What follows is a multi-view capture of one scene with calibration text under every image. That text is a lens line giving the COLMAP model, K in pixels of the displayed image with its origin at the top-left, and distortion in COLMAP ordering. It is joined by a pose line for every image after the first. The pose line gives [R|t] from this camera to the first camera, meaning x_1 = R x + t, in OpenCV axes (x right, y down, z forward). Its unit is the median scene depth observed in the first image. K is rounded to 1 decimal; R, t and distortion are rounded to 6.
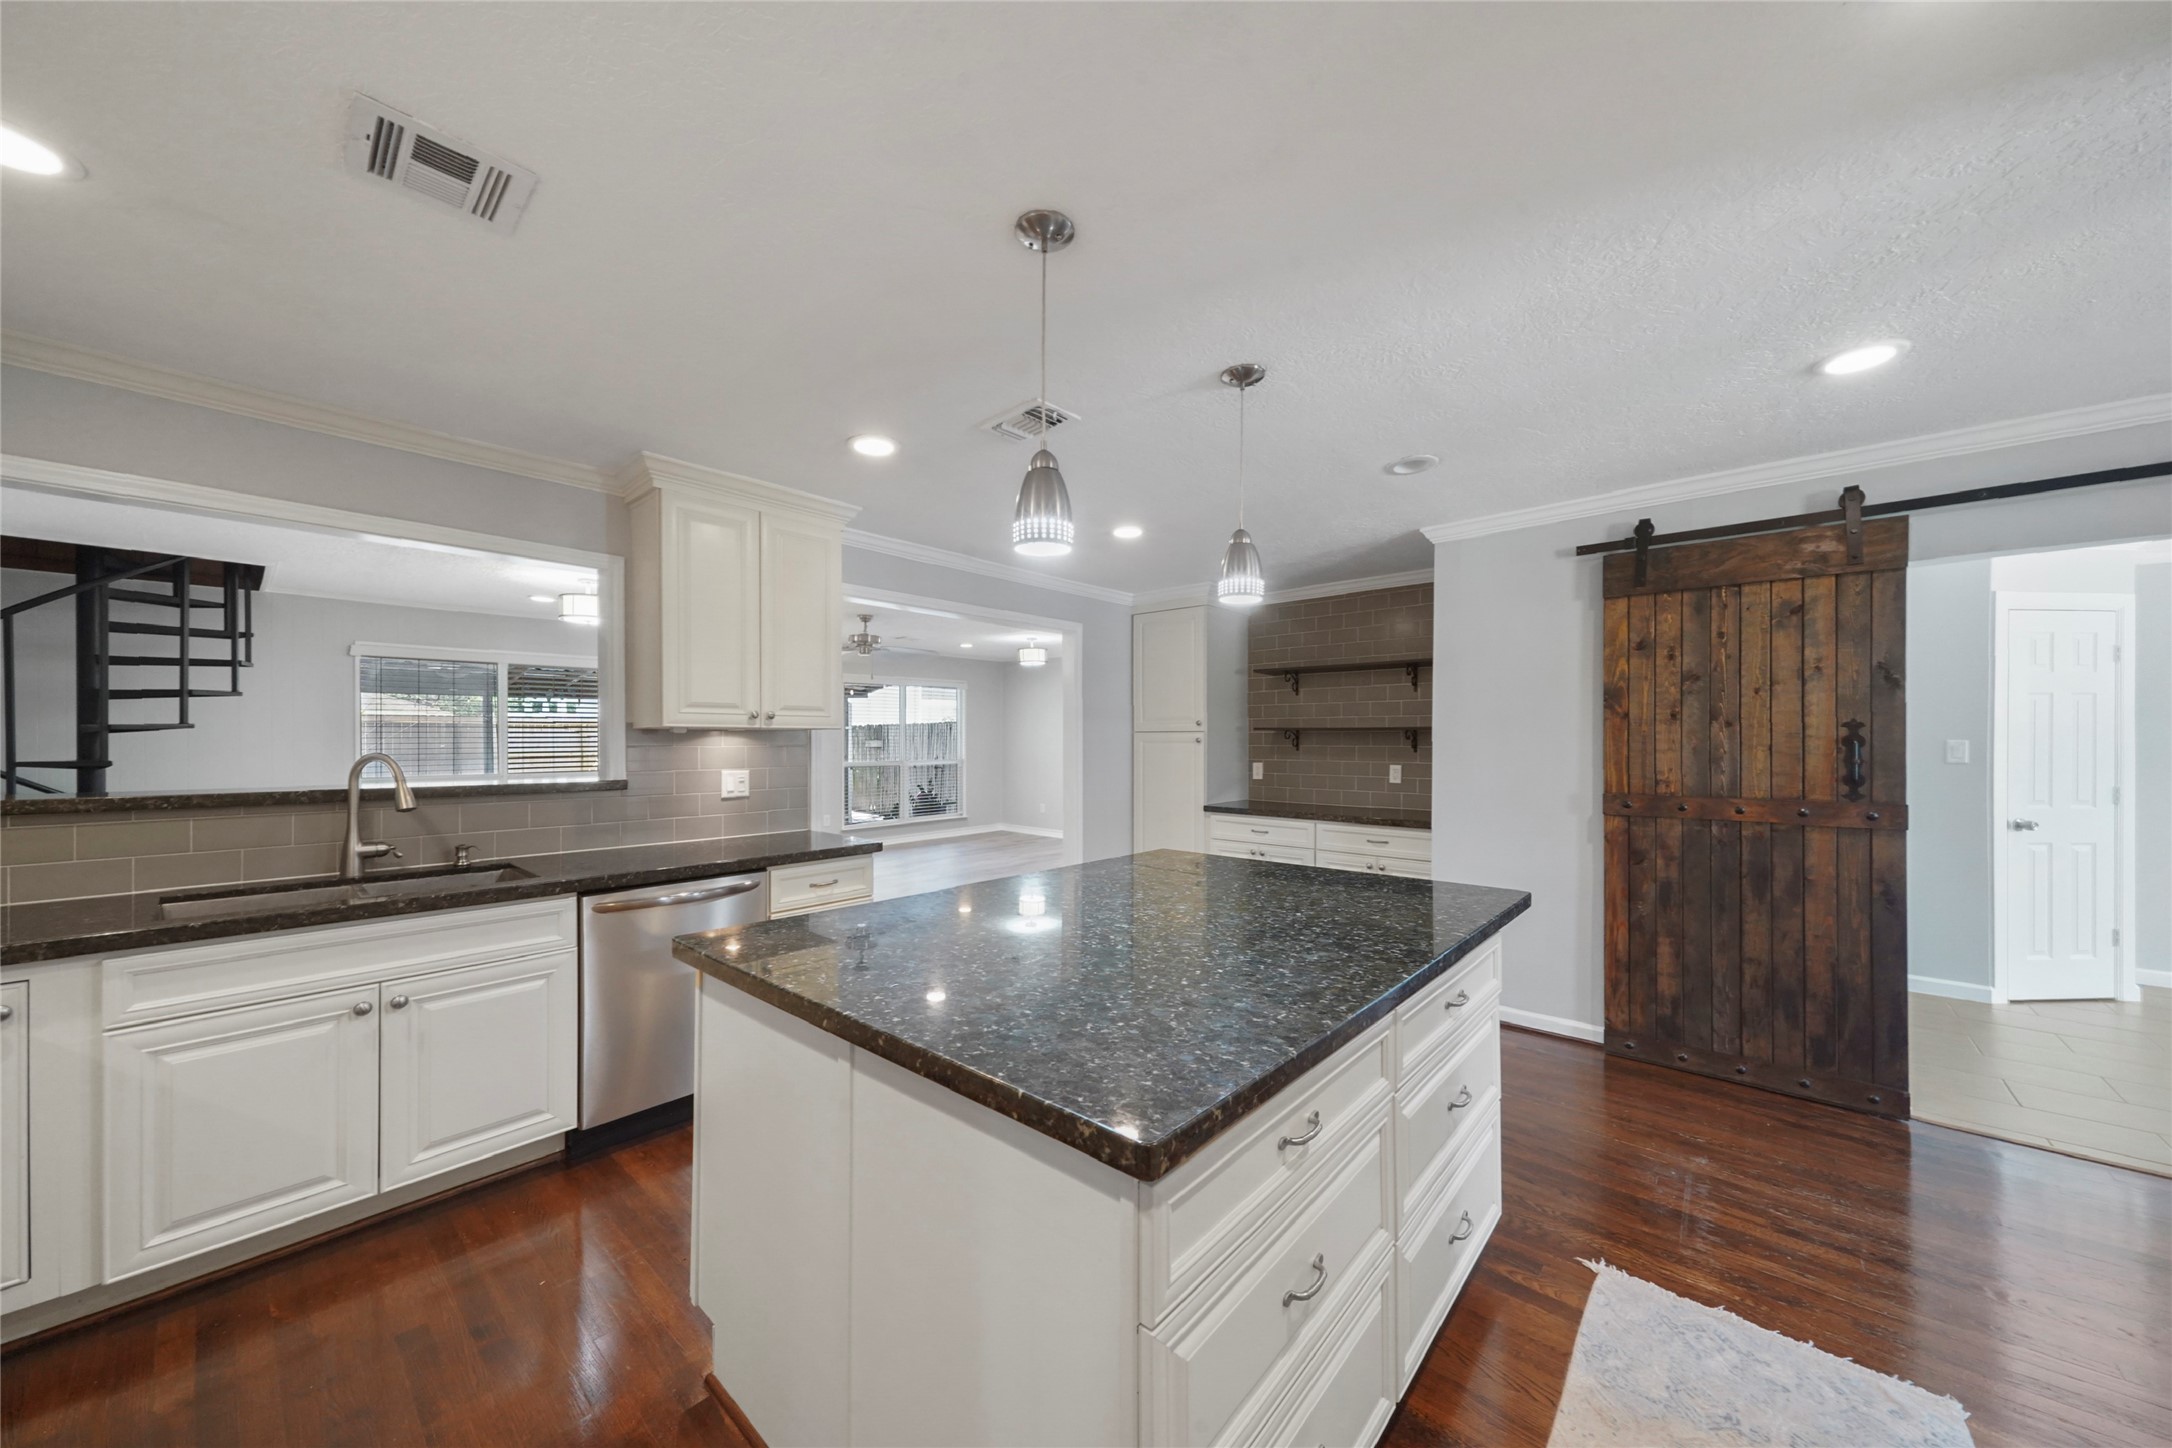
lens RADIAL K [[752.5, 0, 1090.2], [0, 752.5, 749.1], [0, 0, 1]] dist [0.013886, -0.001205]
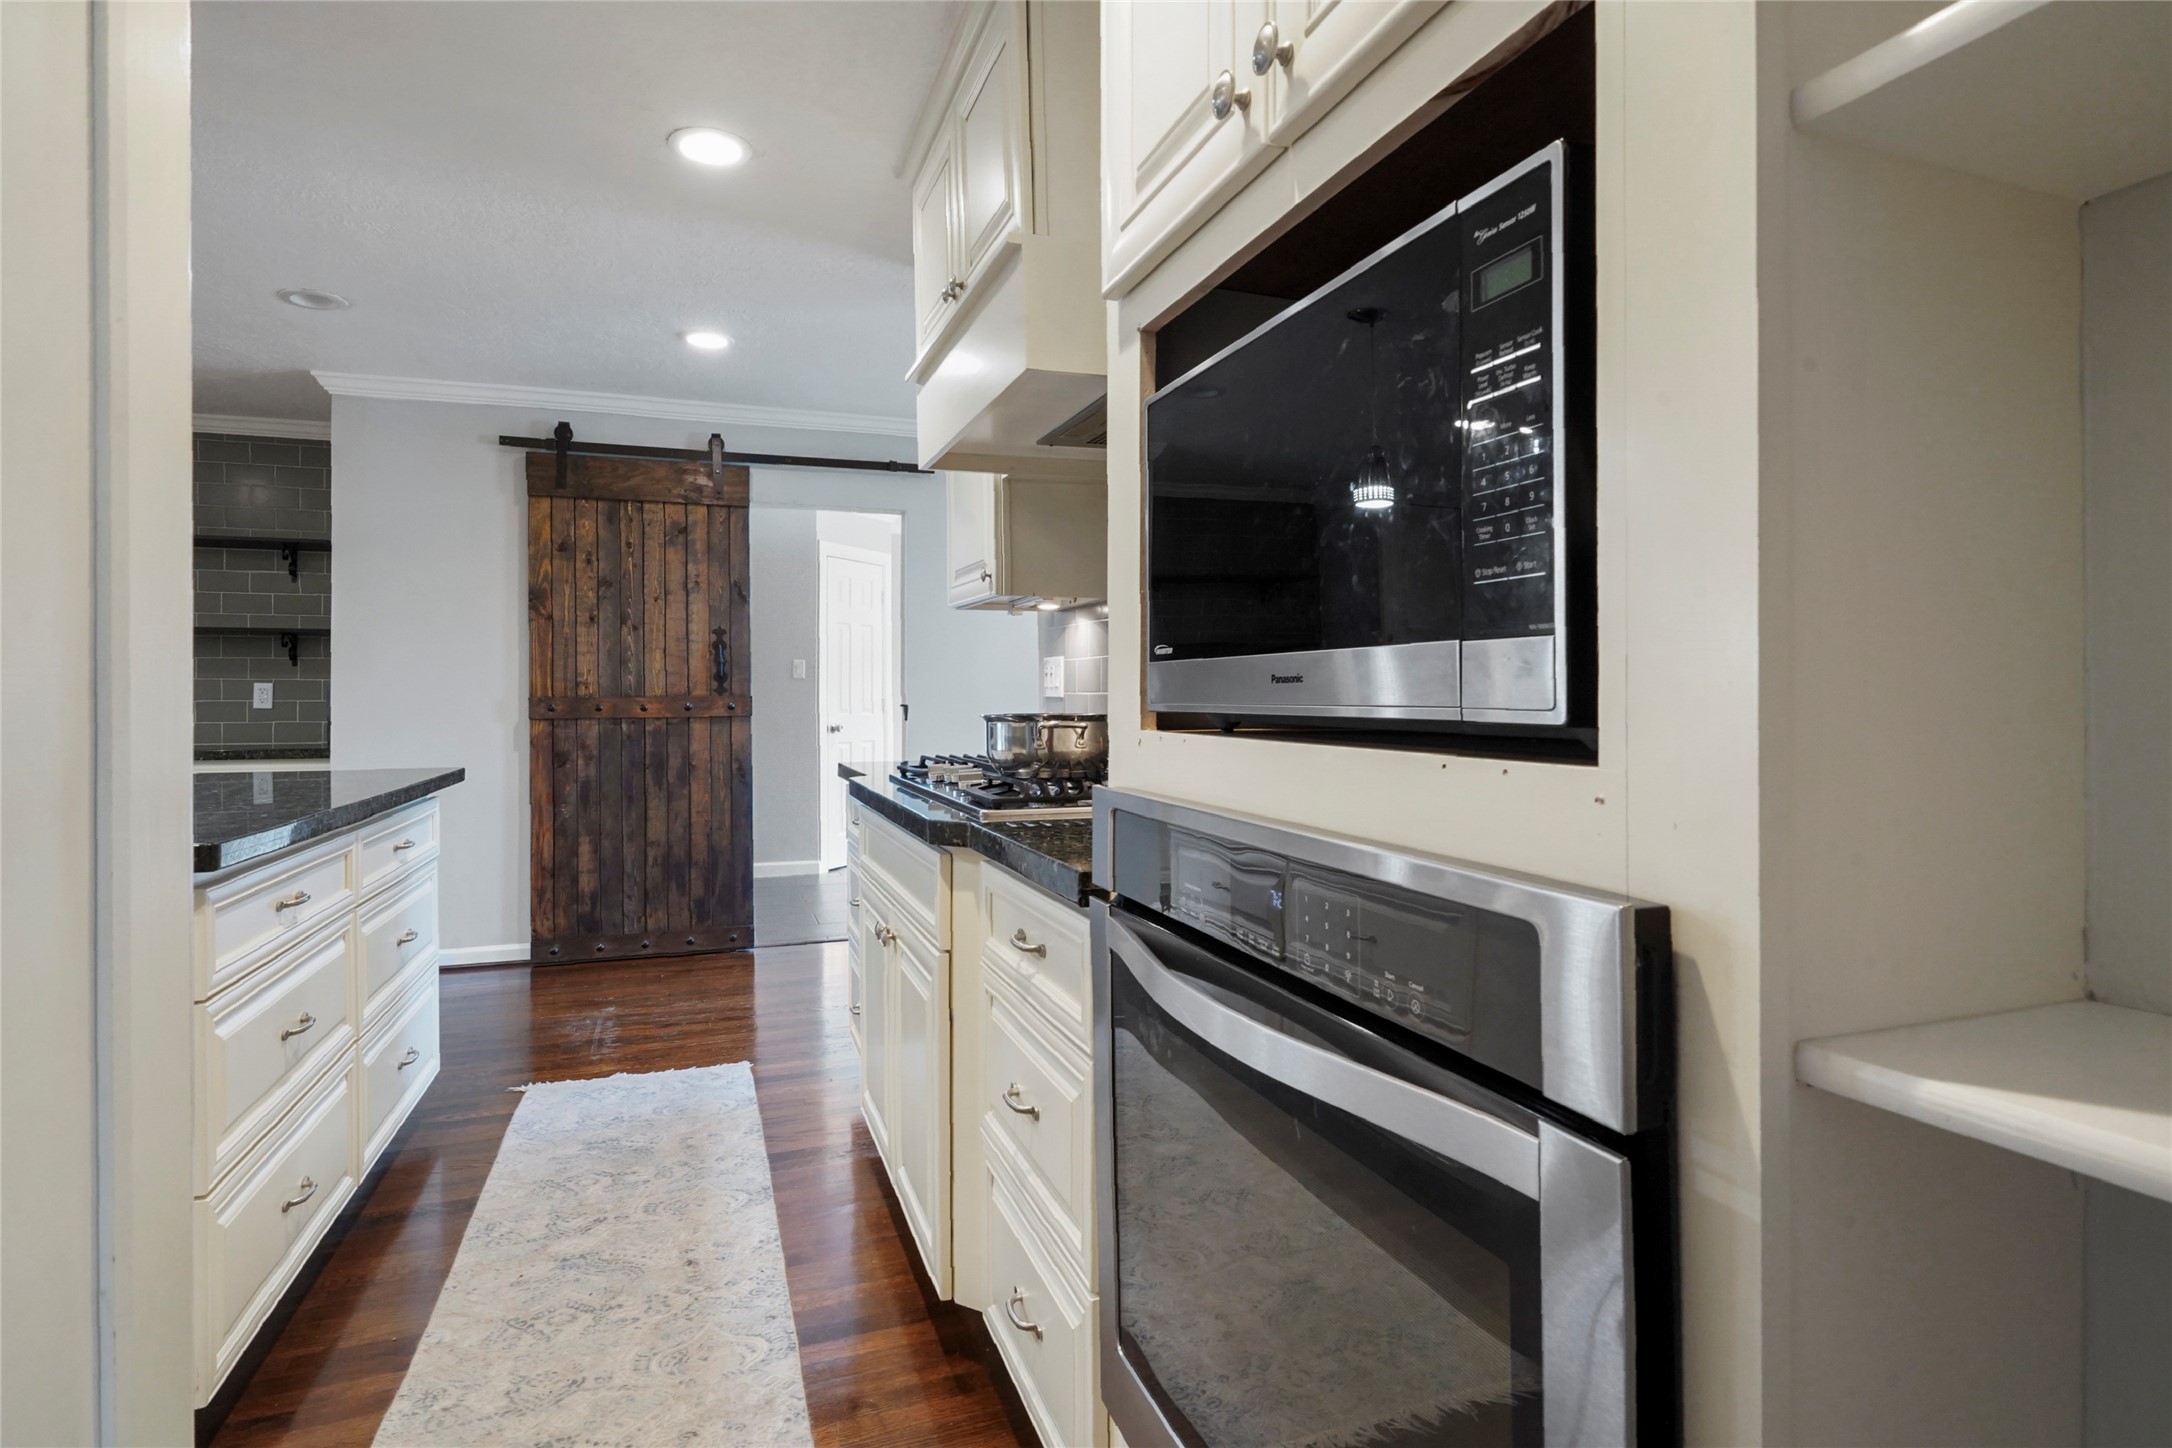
lens RADIAL K [[1093.0, 0, 1088.7], [0, 1093.0, 683.5], [0, 0, 1]] dist [-0.000764, -0.001782]
pose [[0.480322, 0.003824, 0.877084, -0.218035], [0.013154, 0.999847, -0.011563, 0.073414], [-0.876994, 0.017091, 0.480198, -0.318900]]
